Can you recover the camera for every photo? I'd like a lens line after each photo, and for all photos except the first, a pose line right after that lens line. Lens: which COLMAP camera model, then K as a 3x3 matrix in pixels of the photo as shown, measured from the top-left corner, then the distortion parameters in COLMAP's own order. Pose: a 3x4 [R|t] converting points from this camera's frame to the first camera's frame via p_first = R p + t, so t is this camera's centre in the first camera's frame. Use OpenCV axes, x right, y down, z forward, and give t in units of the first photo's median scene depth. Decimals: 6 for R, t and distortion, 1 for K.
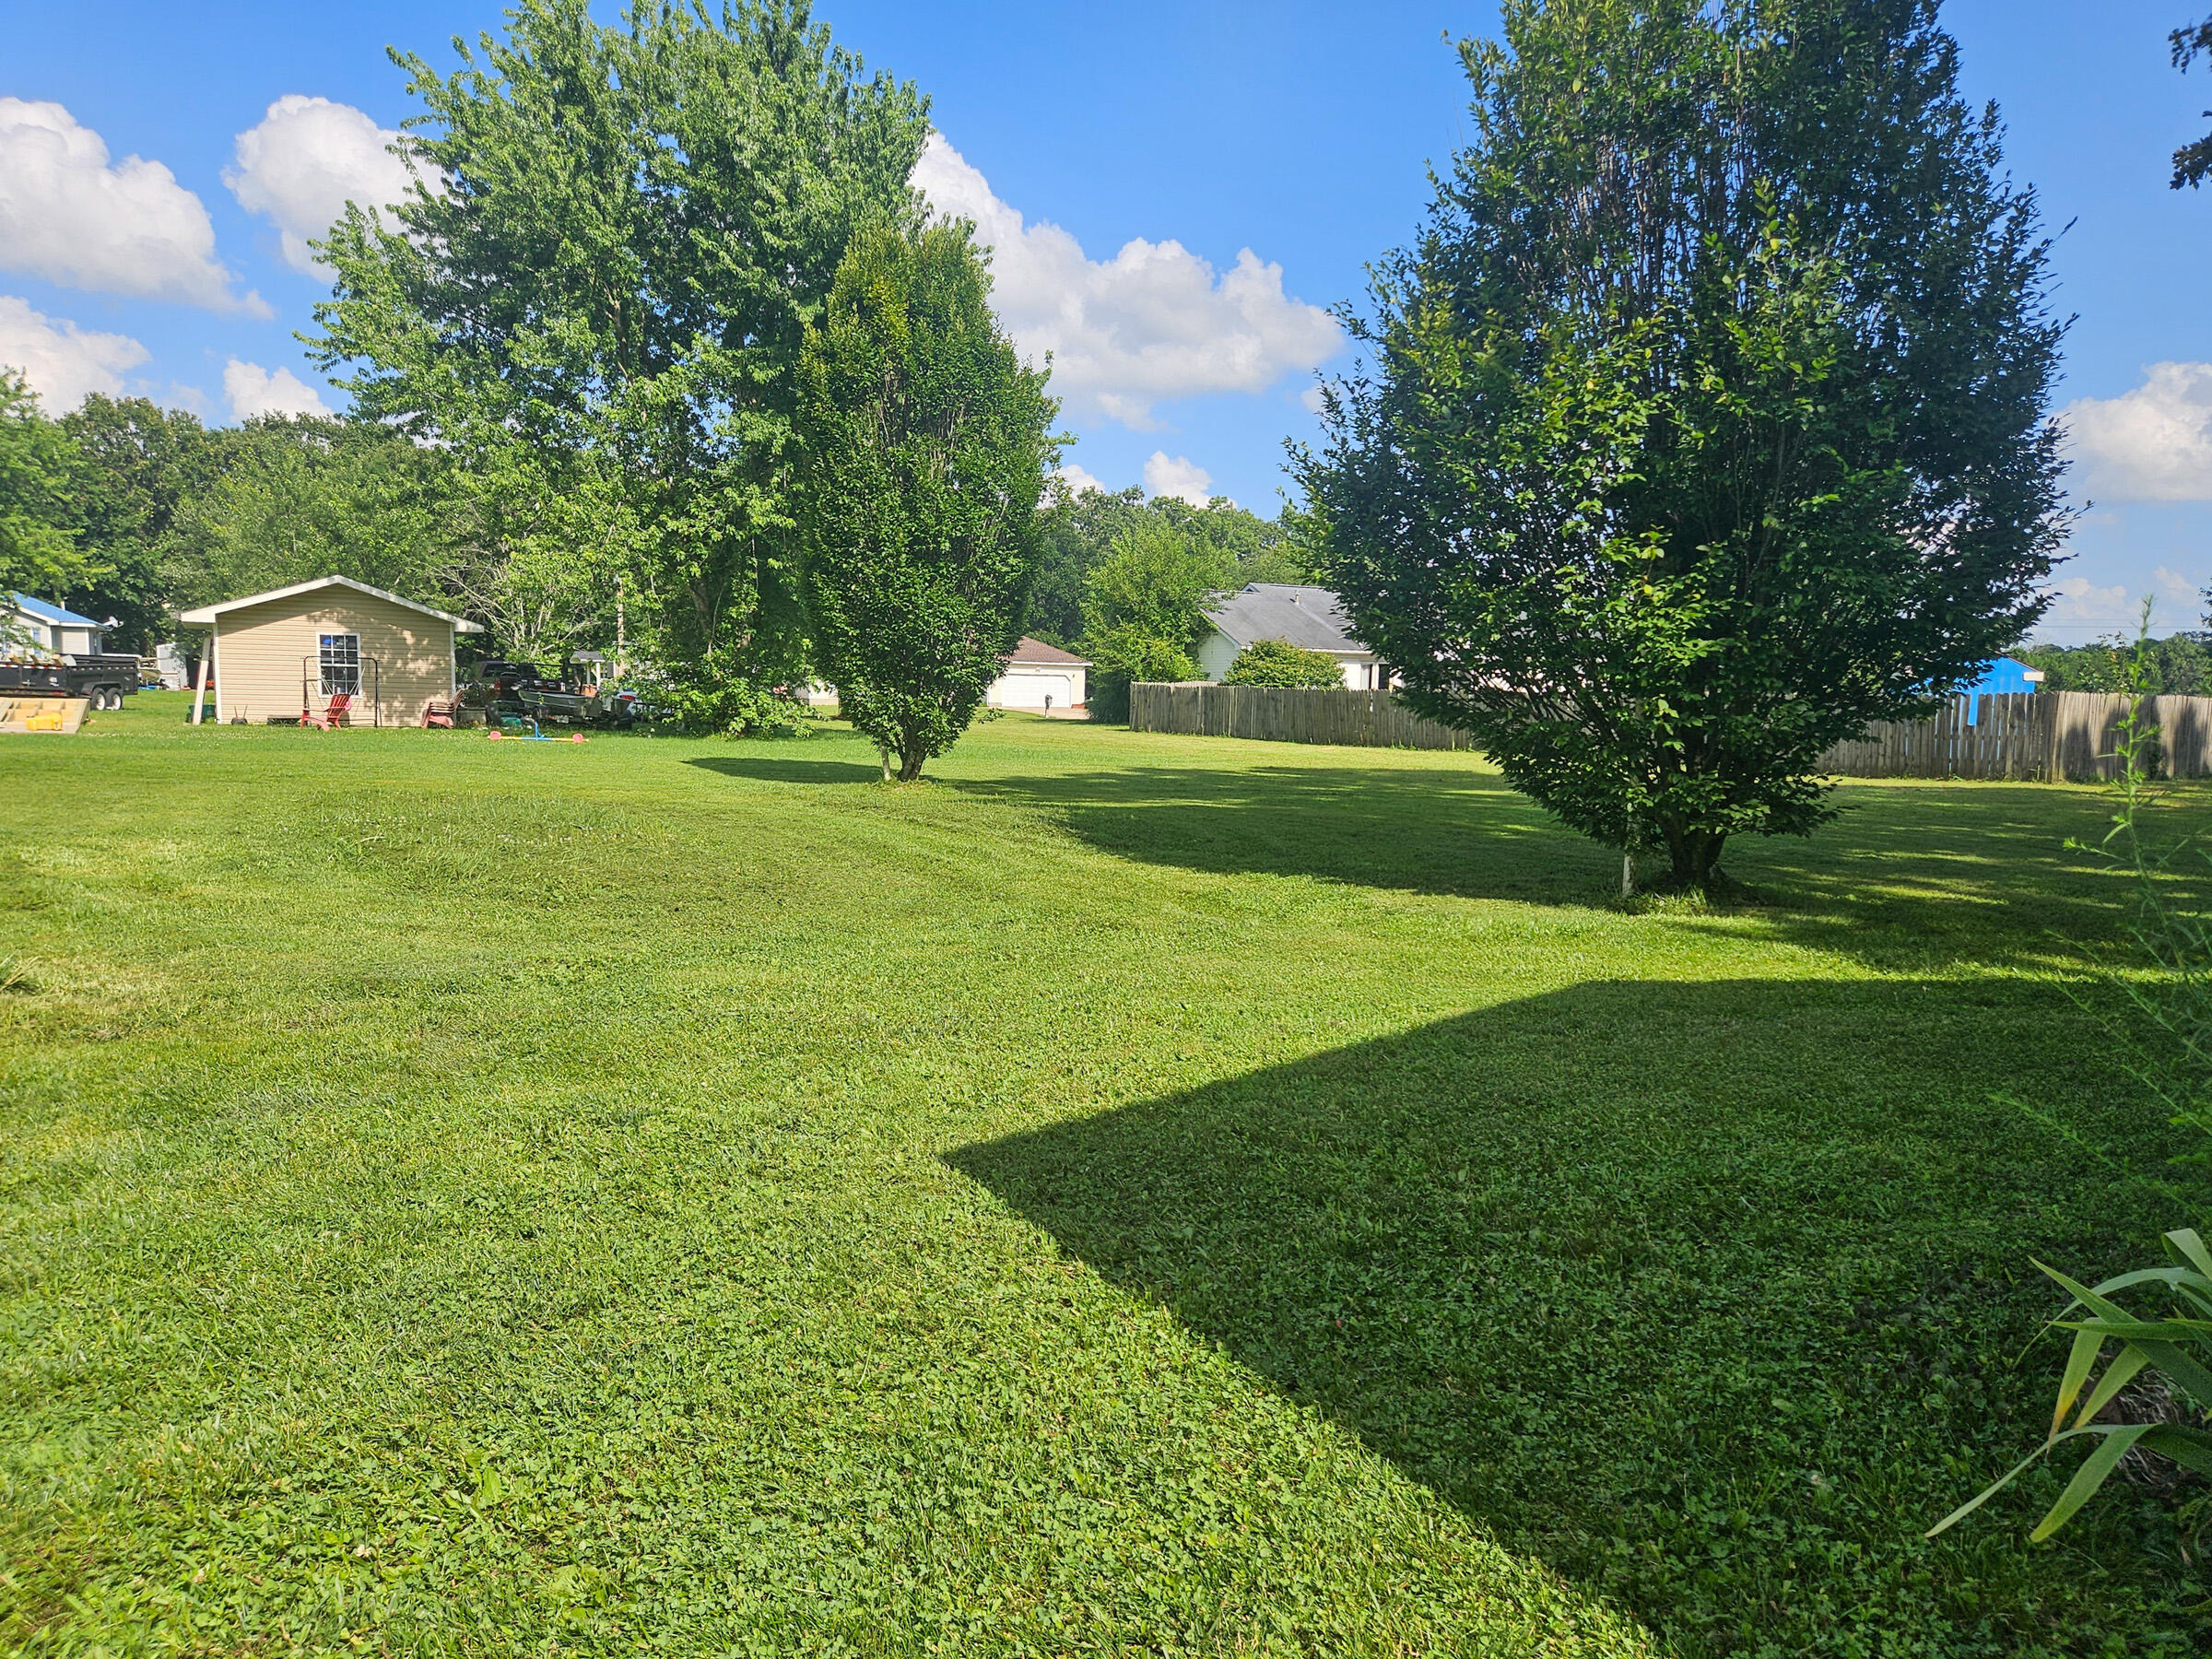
lens RADIAL K [[1556.1, 0, 1094.8], [0, 1556.1, 830.8], [0, 0, 1]] dist [0.066101, -0.051507]
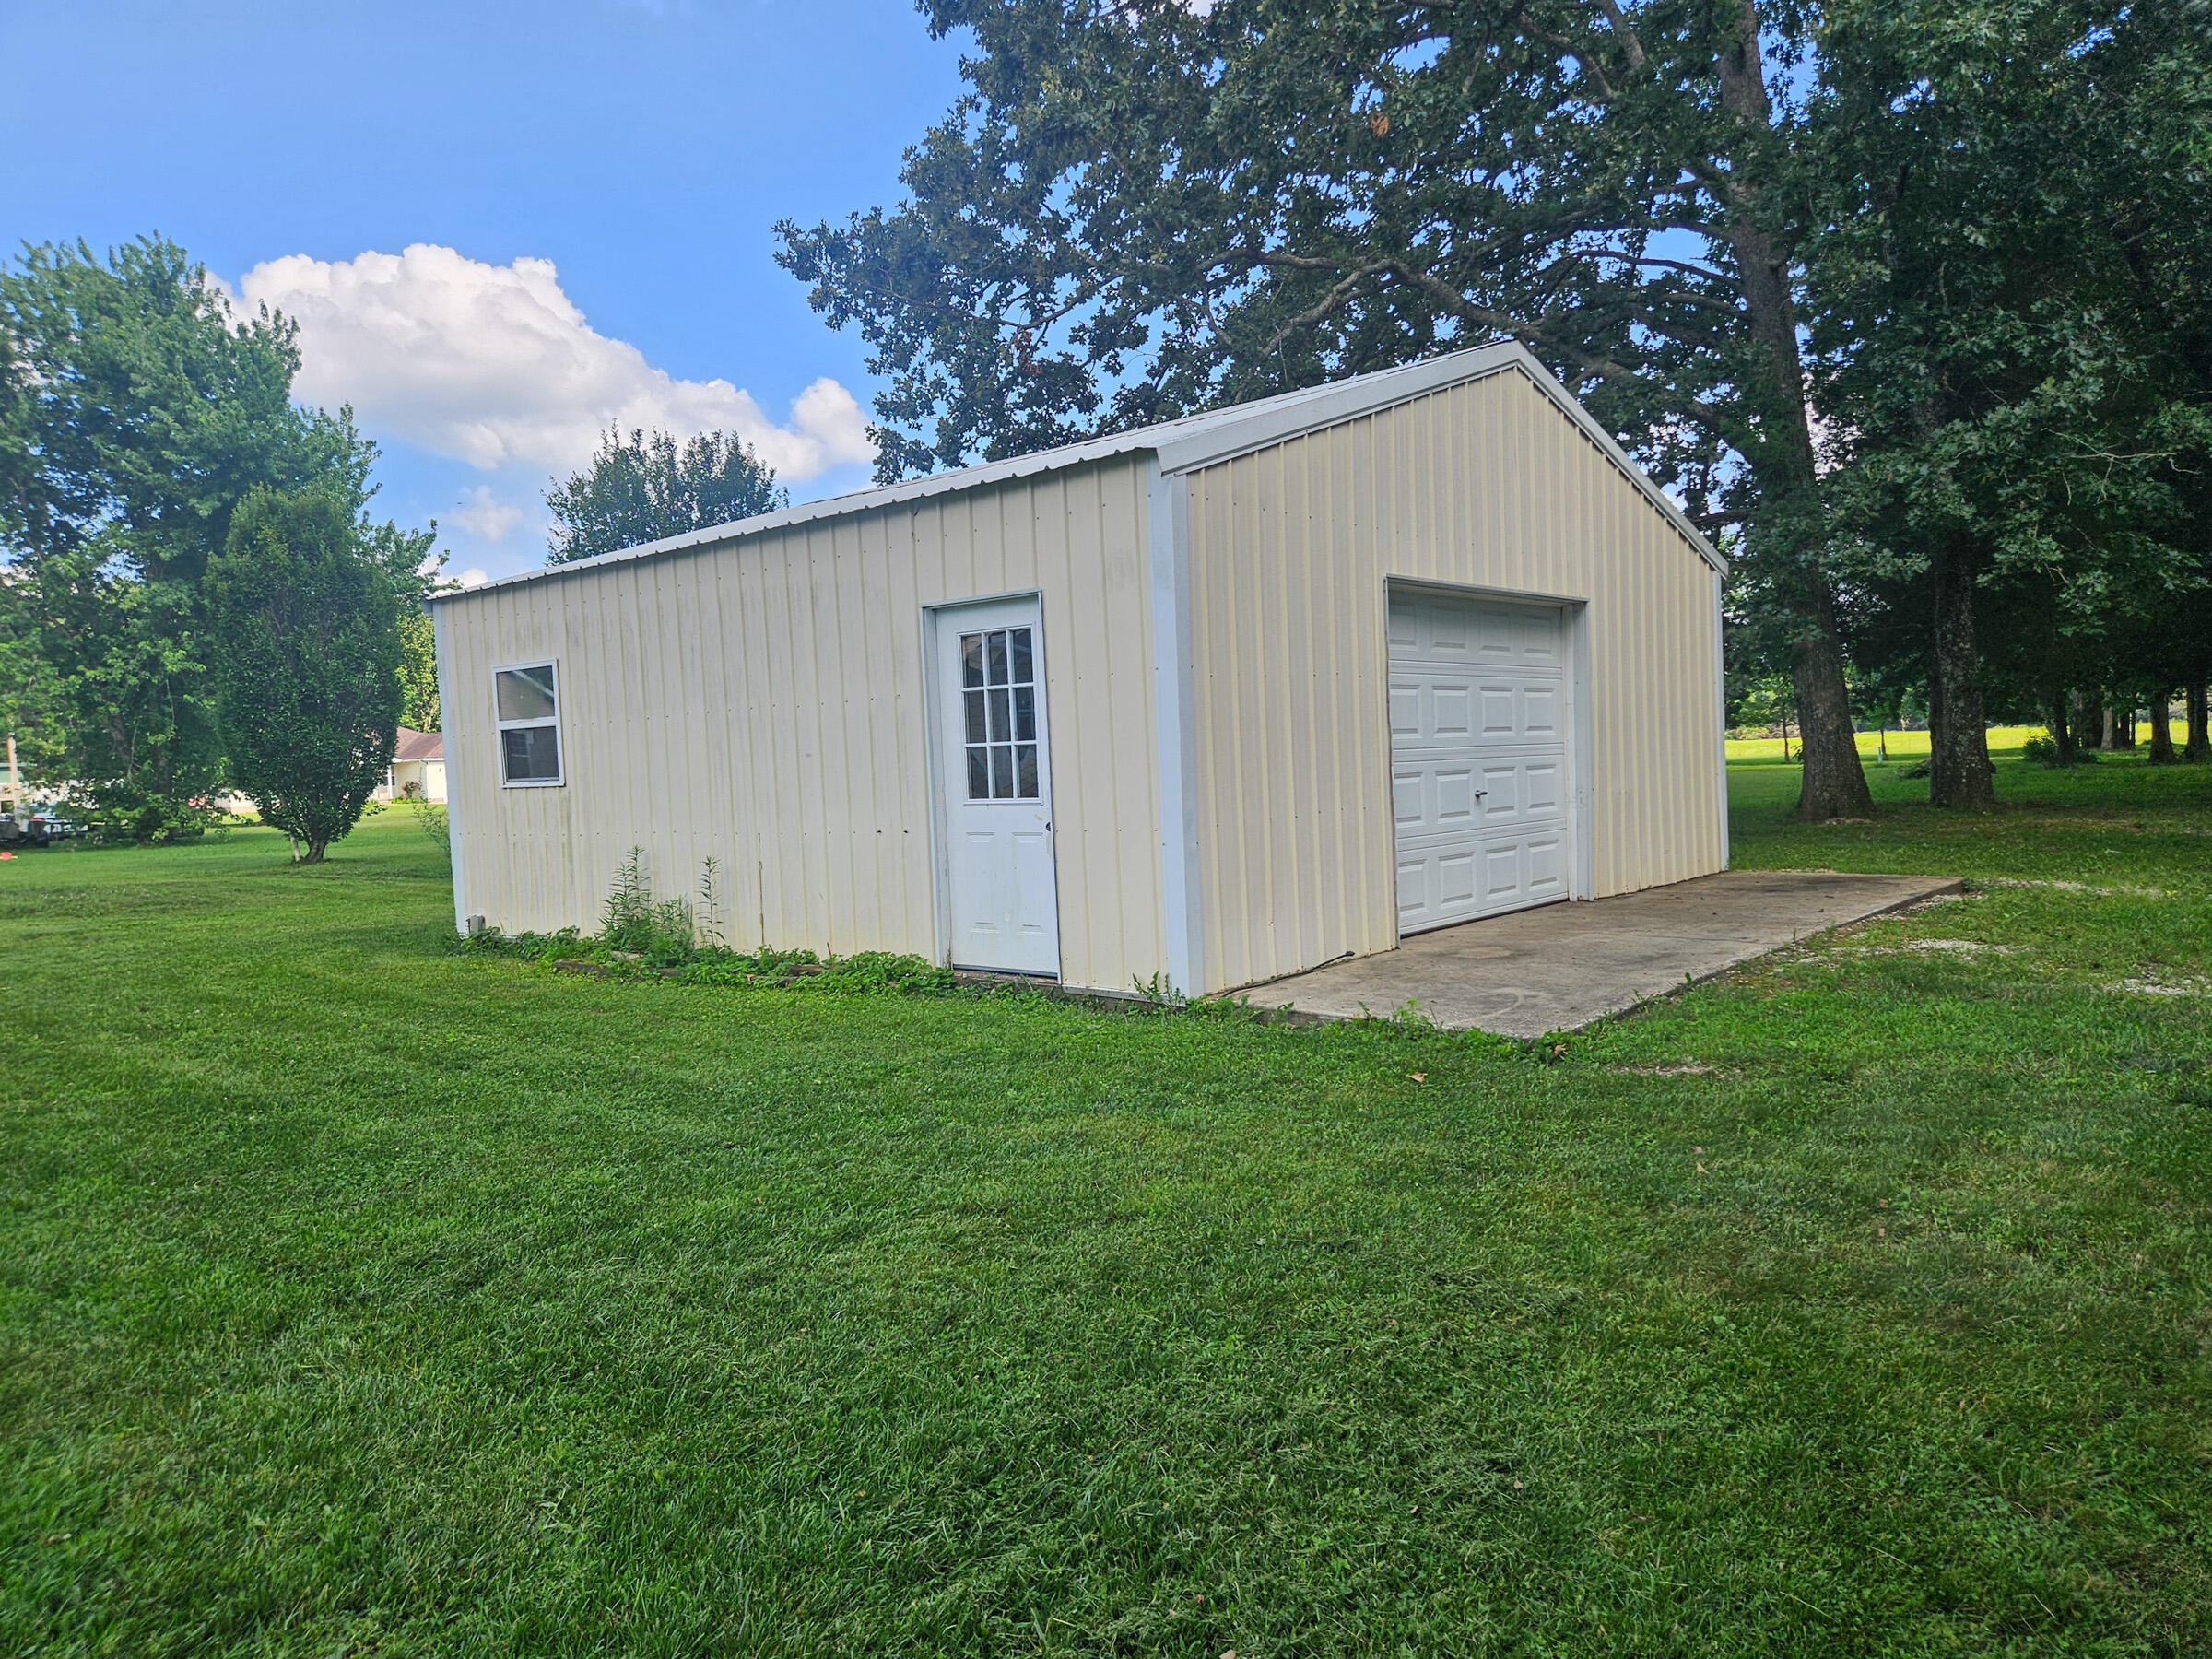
lens RADIAL K [[1556.1, 0, 1124.9], [0, 1556.1, 835.0], [0, 0, 1]] dist [0.066101, -0.051507]
pose [[0.940882, -0.080607, 0.329005, 0.069750], [0.093655, 0.995316, -0.023979, 0.033120], [-0.325531, 0.053374, 0.944024, -0.411716]]
